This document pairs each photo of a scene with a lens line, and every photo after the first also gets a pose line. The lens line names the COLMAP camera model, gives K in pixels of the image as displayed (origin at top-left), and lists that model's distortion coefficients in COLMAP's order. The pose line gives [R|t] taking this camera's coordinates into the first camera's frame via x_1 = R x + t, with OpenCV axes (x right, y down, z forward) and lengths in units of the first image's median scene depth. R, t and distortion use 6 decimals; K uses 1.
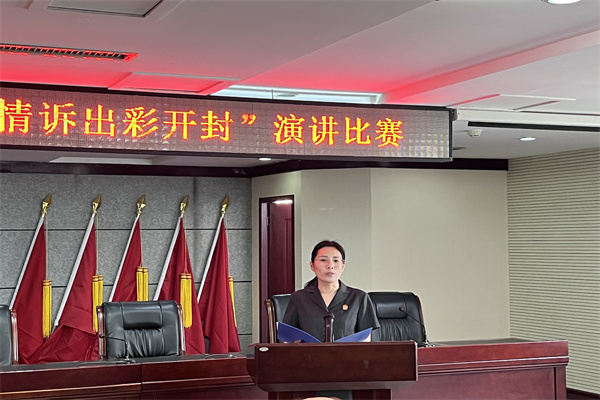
lens RADIAL K [[926.8, 0, 277.5], [0, 926.8, 200.1], [0, 0, 1]] dist [0.126412, 0.046318]
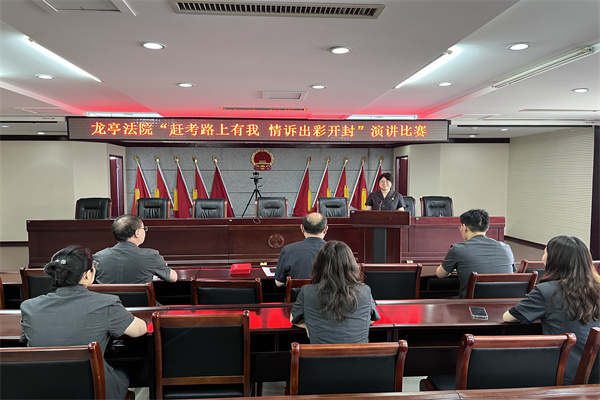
lens RADIAL K [[428.0, 0, 302.6], [0, 428.0, 198.2], [0, 0, 1]] dist [0.005268, -0.001391]
pose [[0.947004, 0.021849, -0.320477, 0.183793], [0.008937, 0.995506, 0.094280, -0.003577], [0.321096, -0.092148, 0.942553, -0.192552]]
